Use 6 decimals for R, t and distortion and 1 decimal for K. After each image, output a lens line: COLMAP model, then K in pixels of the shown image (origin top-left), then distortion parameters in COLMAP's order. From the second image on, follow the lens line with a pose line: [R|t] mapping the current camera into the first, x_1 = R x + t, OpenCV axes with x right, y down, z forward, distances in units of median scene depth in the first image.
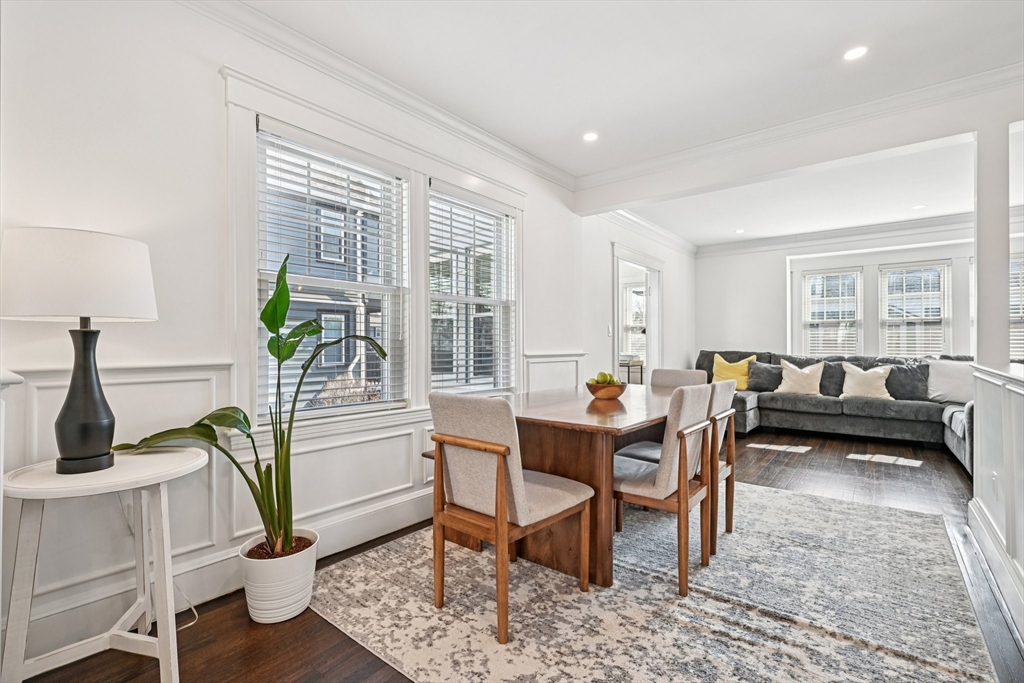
lens RADIAL K [[463.6, 0, 510.3], [0, 463.6, 343.0], [0, 0, 1]] dist [0.000401, 0.000523]
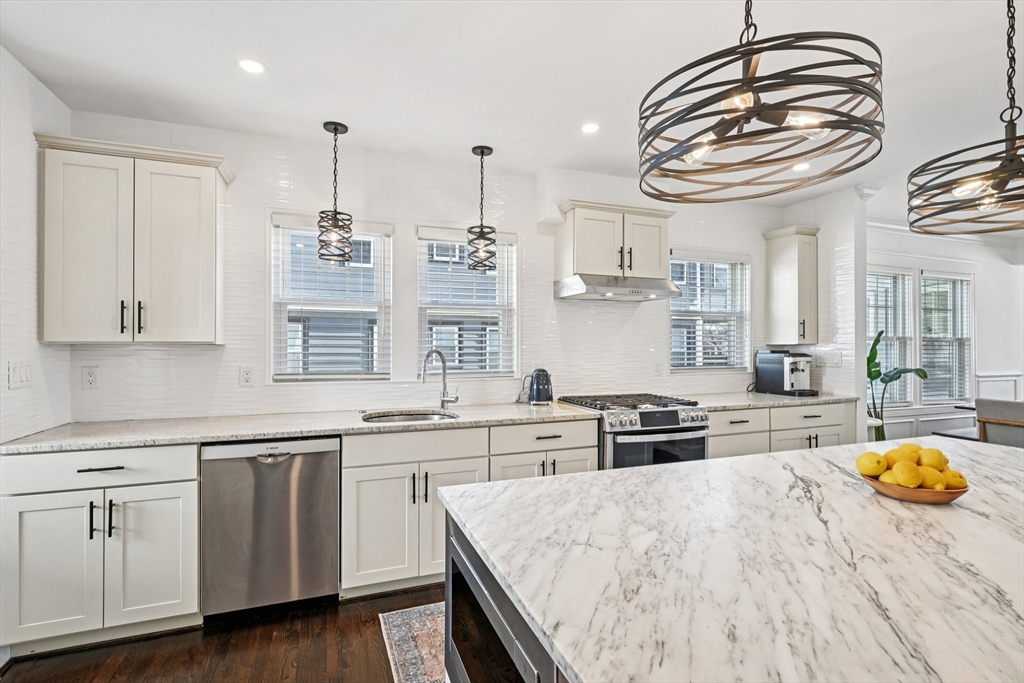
lens RADIAL K [[502.8, 0, 516.5], [0, 502.8, 340.0], [0, 0, 1]] dist [-0.004583, 0.004546]
pose [[0.883427, 0.009452, -0.468474, -0.346210], [-0.006983, 0.999951, 0.007007, -0.059098], [0.468517, -0.002919, 0.883450, -0.726183]]
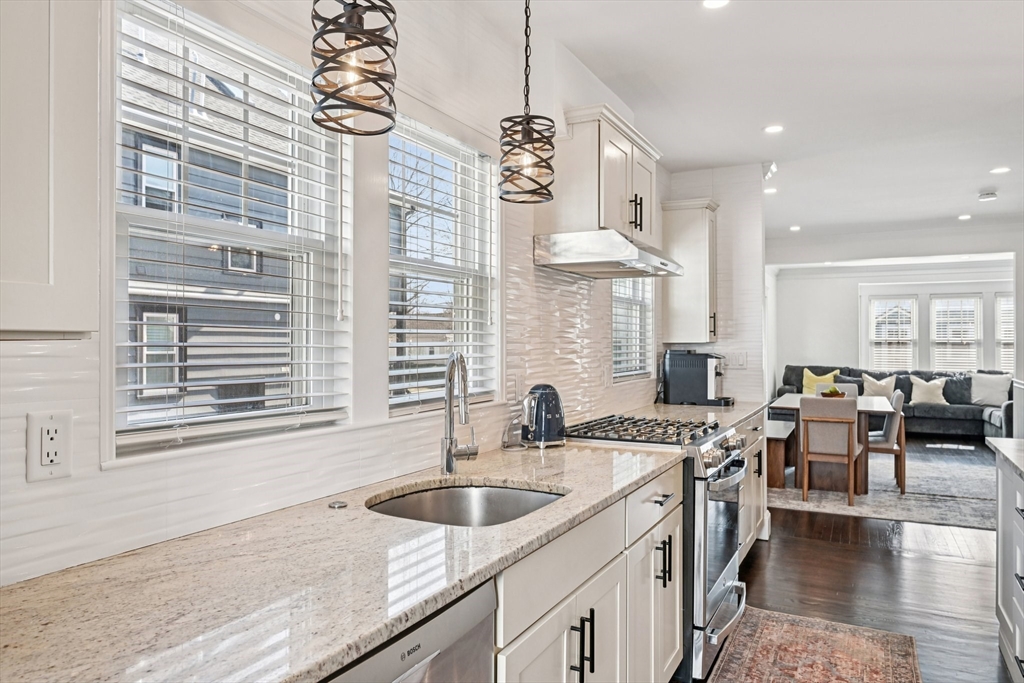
lens RADIAL K [[679.3, 0, 505.3], [0, 679.3, 337.6], [0, 0, 1]] dist [-0.009243, -0.001271]
pose [[0.982453, 0.002356, 0.186494, -0.748936], [-0.000829, 0.999965, -0.008266, -0.048686], [-0.186507, 0.007966, 0.982421, -0.633387]]
